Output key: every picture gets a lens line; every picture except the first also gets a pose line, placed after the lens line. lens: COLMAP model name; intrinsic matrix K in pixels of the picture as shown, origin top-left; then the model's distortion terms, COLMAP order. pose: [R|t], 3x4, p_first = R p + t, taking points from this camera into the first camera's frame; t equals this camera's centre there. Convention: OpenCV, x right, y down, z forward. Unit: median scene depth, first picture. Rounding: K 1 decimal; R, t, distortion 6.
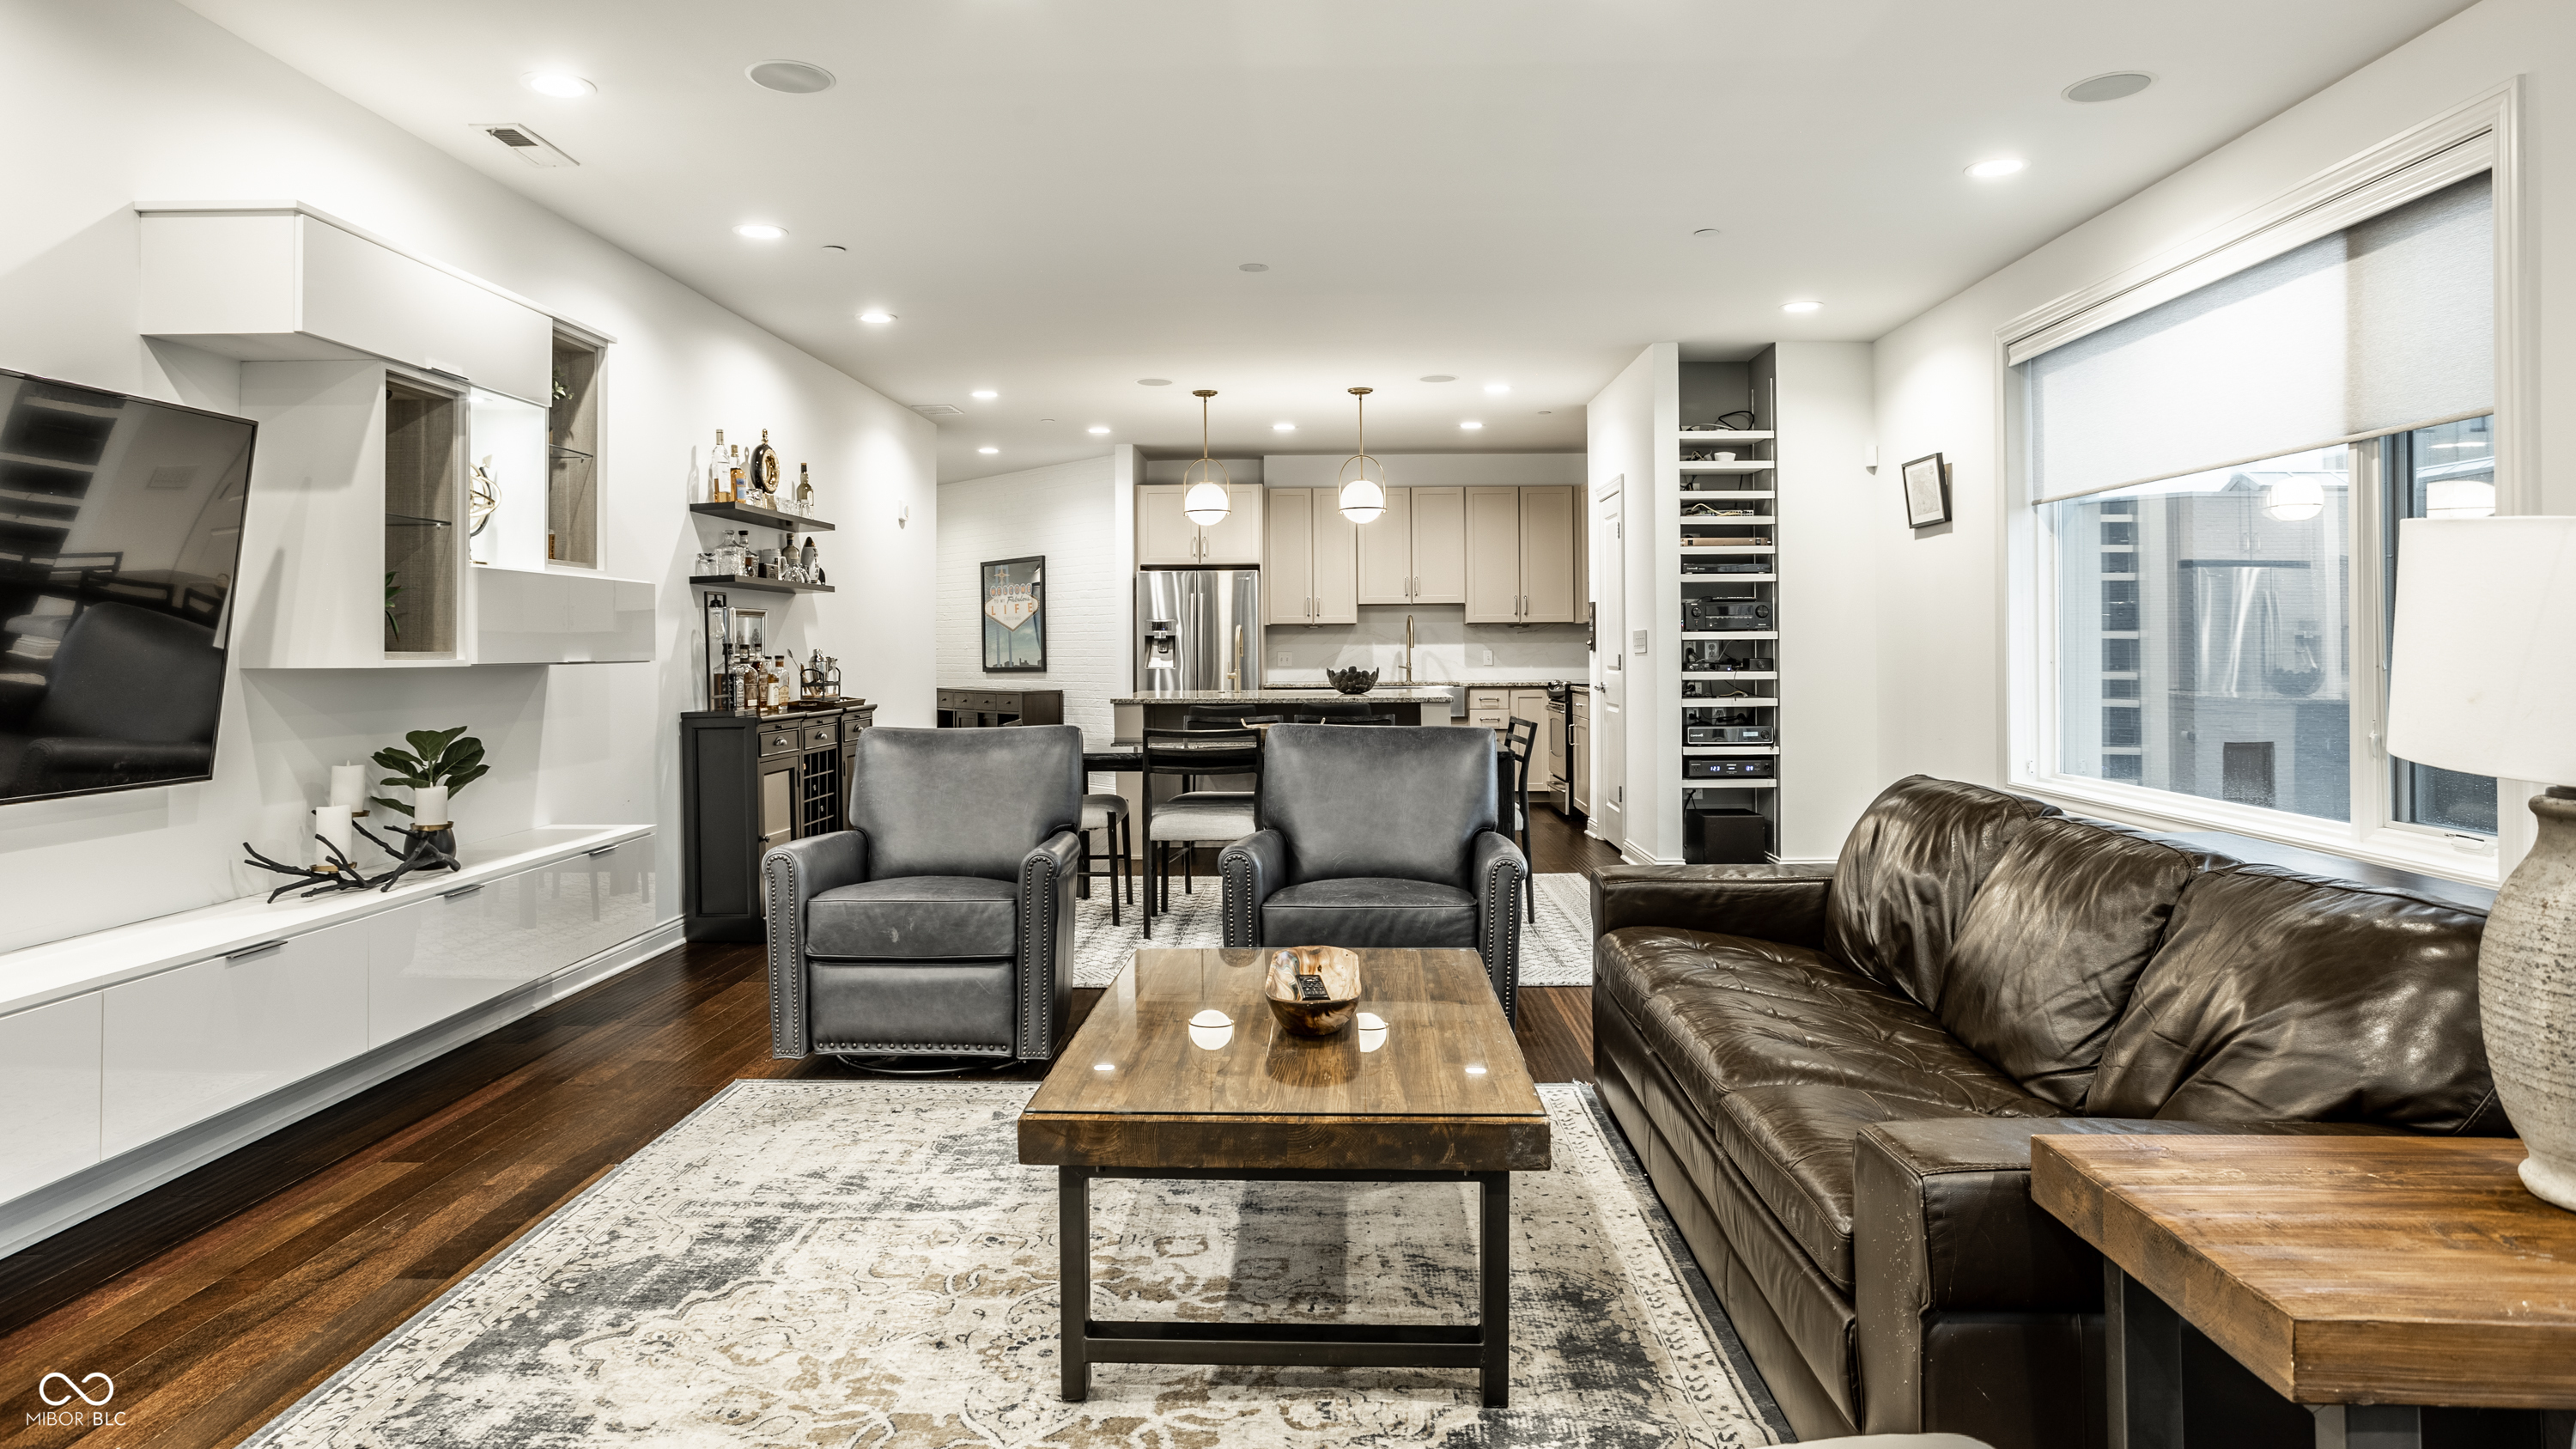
lens RADIAL K [[1441.1, 0, 1295.3], [0, 1441.1, 632.9], [0, 0, 1]] dist [-0.031765, 0.020582]
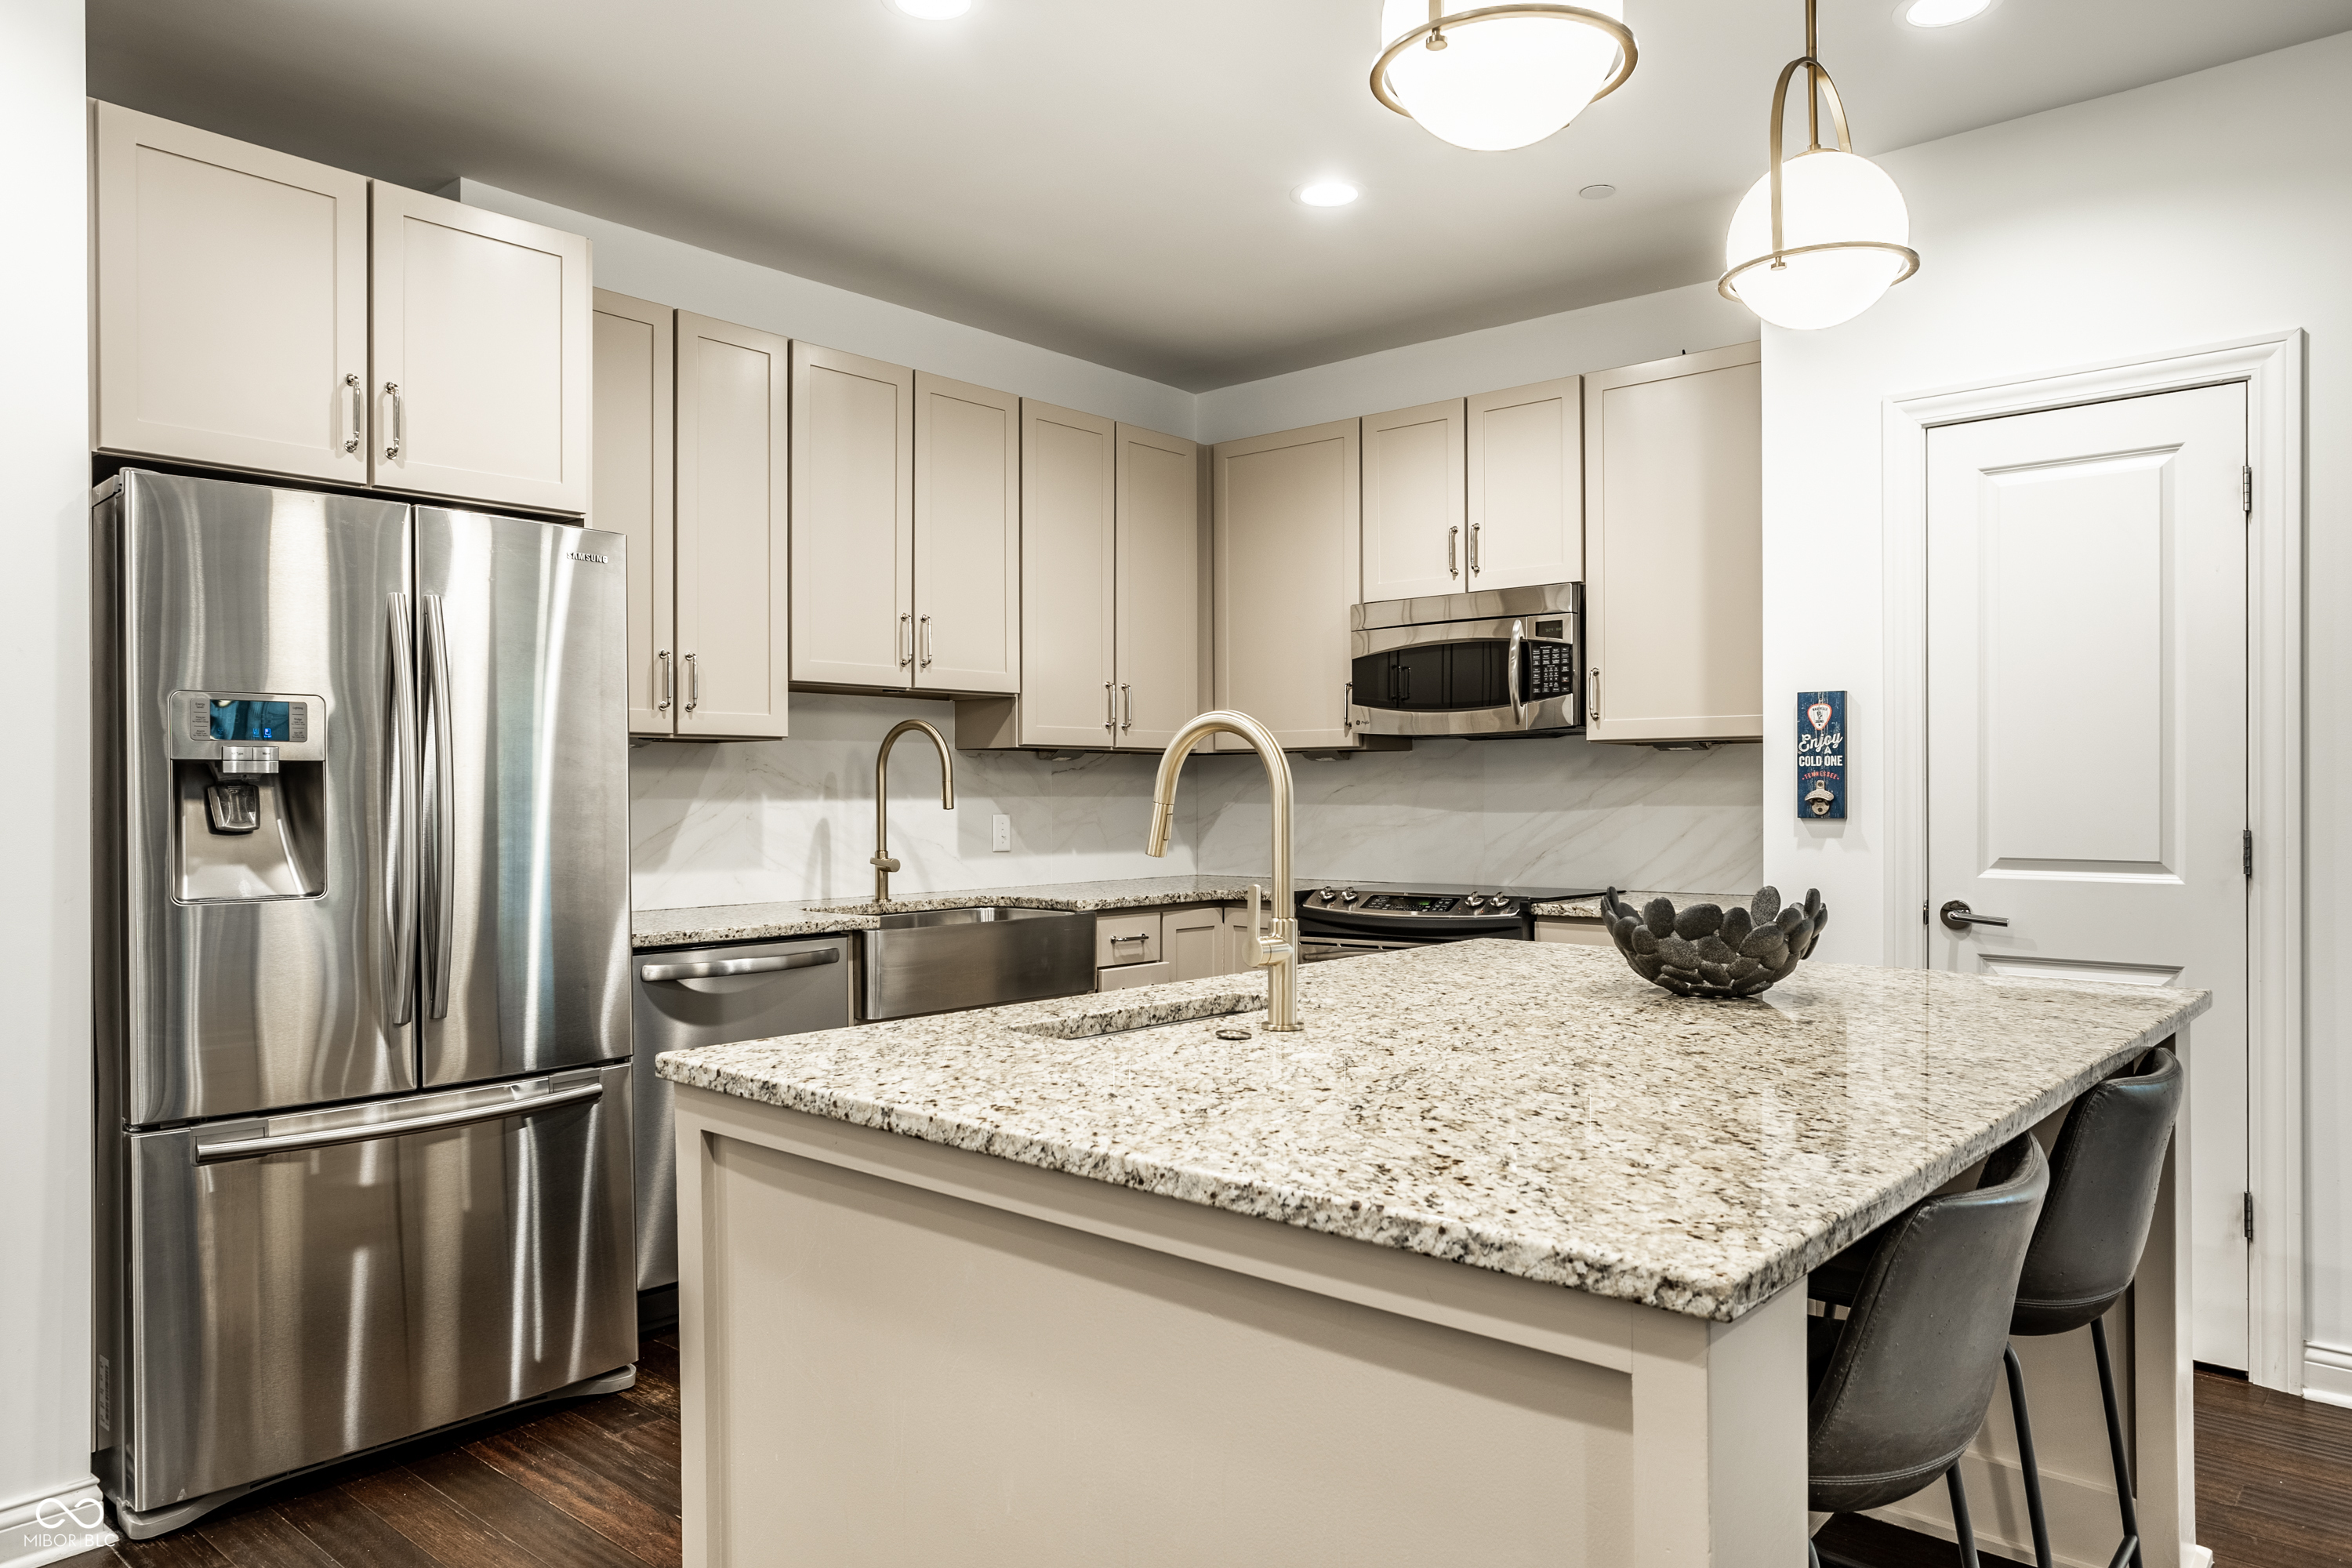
lens RADIAL K [[1589.4, 0, 1157.8], [0, 1589.4, 799.5], [0, 0, 1]] dist [-0.025448, 0.013471]
pose [[0.639314, 0.001847, 0.768943, -0.351746], [-0.008165, 0.999957, 0.004386, 0.010525], [-0.768902, -0.009083, 0.639302, 1.301851]]
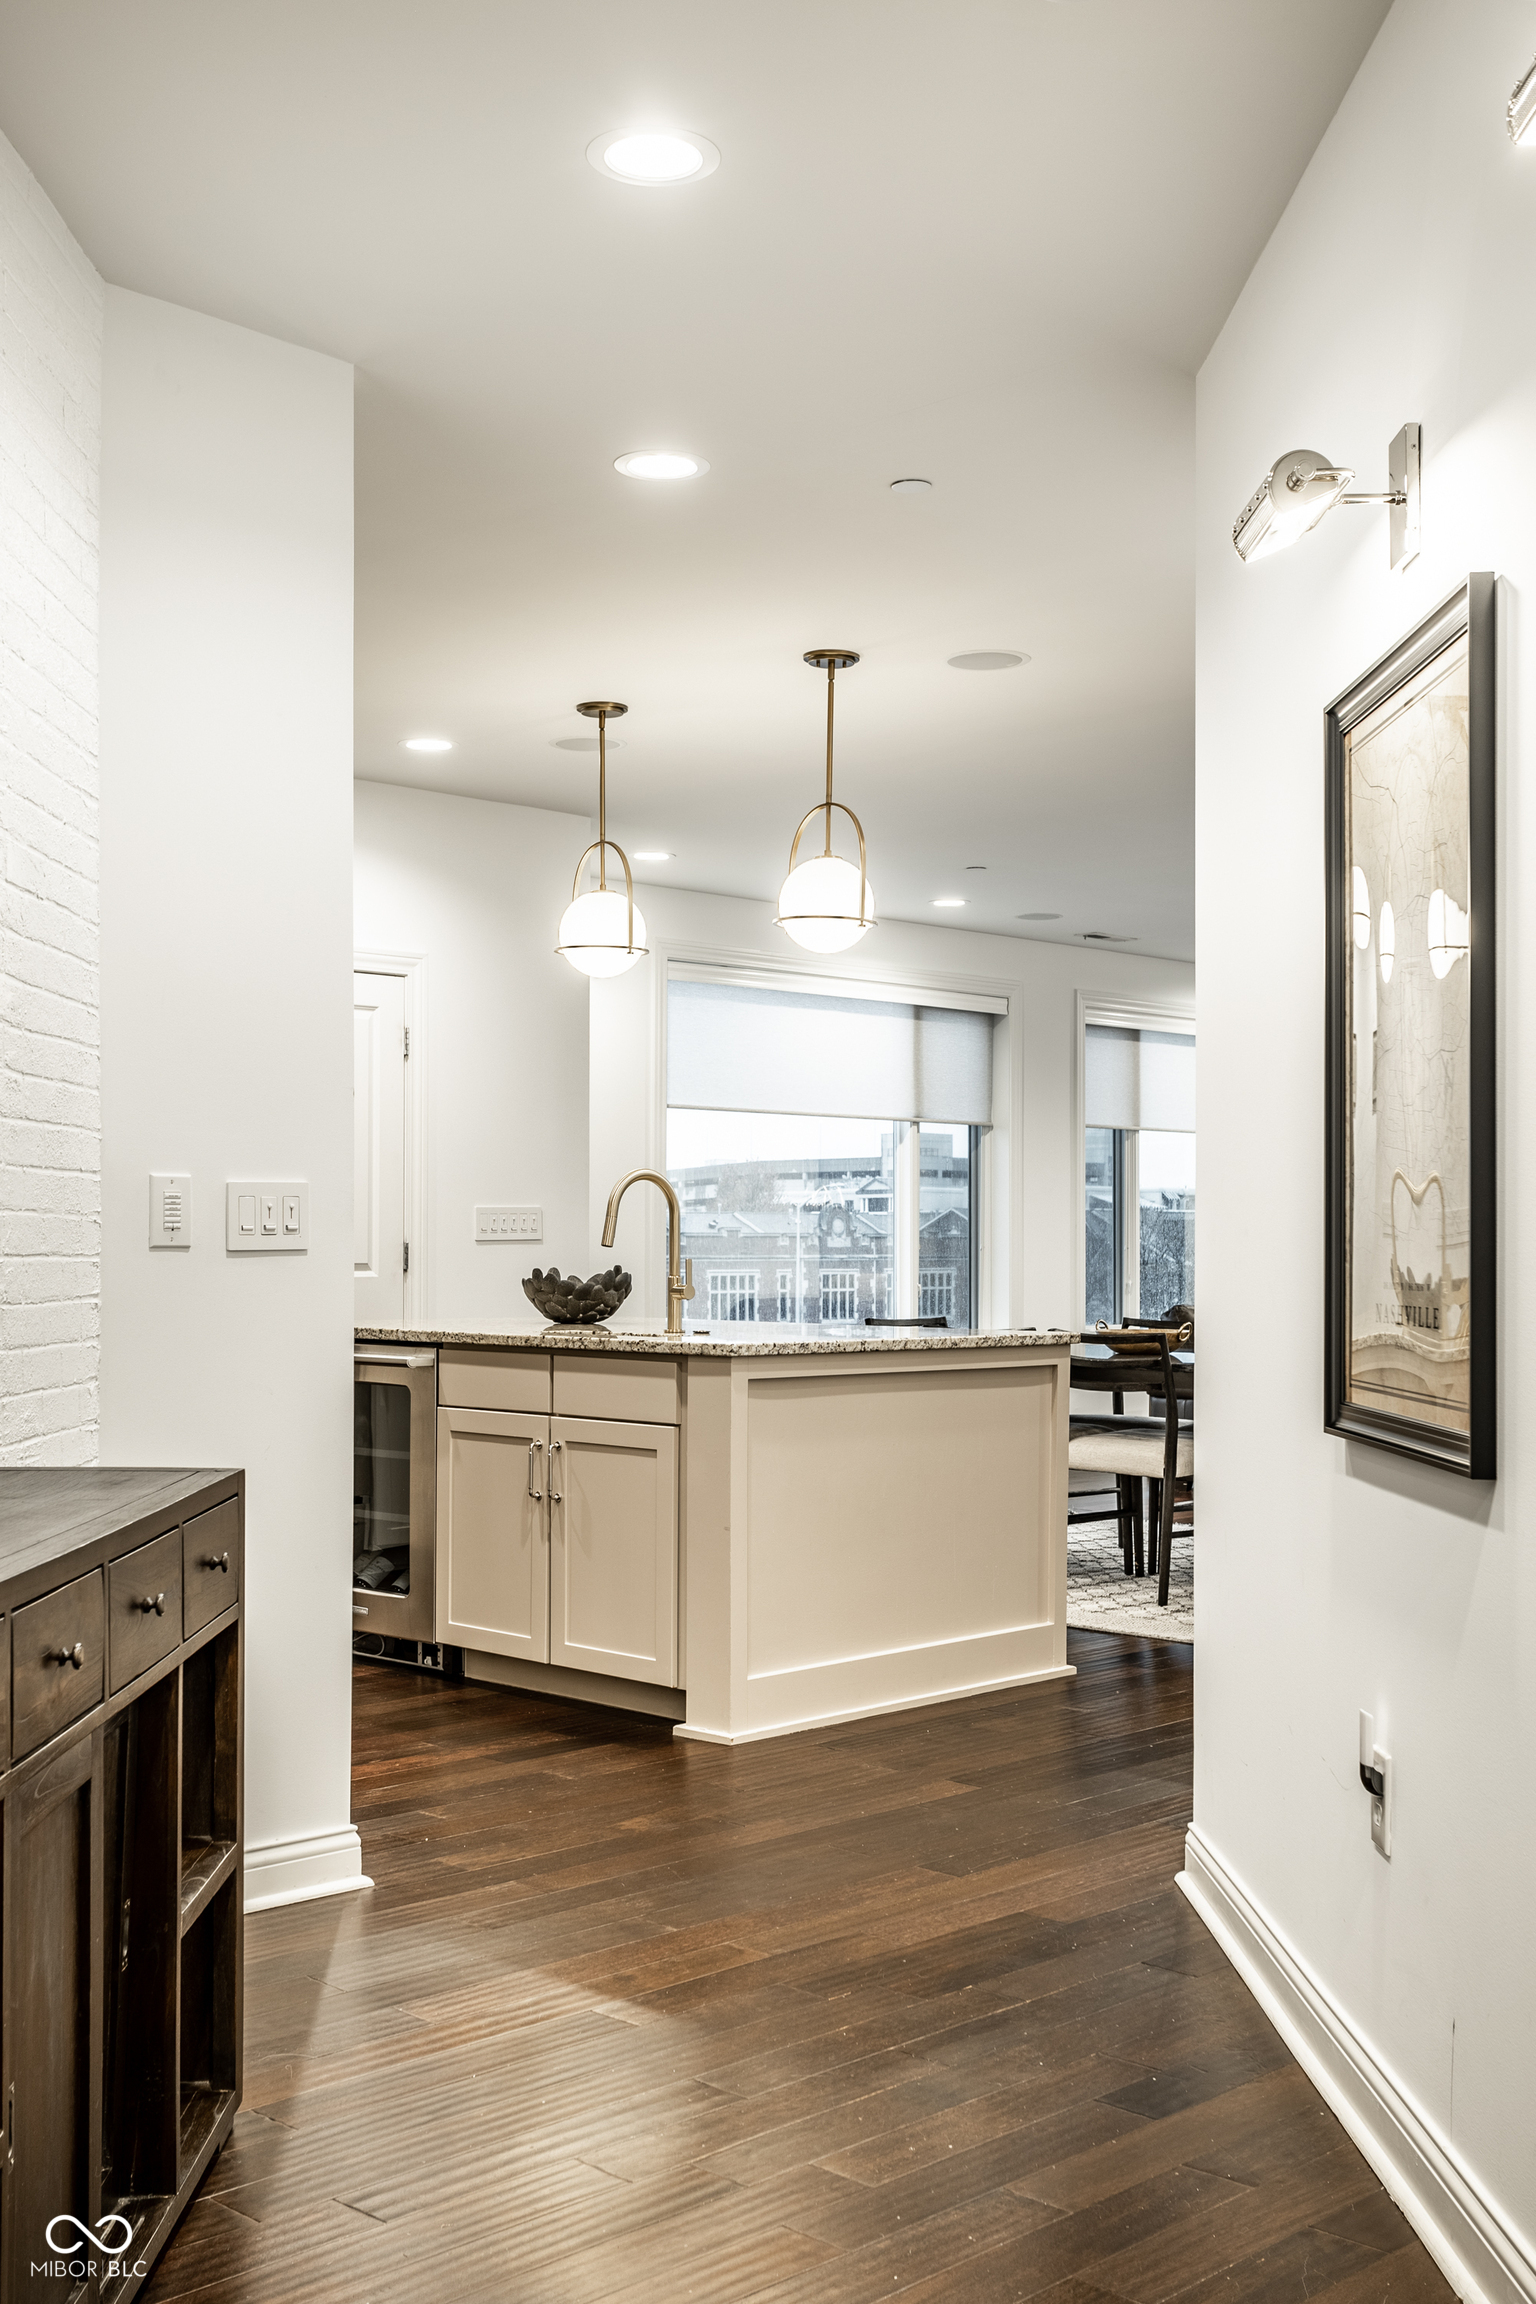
lens RADIAL K [[2559.4, 0, 747.6], [0, 2559.4, 1234.6], [0, 0, 1]] dist [0.008637, 0.000000]
pose [[-0.725285, 0.006450, 0.688419, -0.866622], [-0.003470, 0.999909, -0.013024, 0.034311], [-0.688440, -0.011835, -0.725196, 2.310241]]
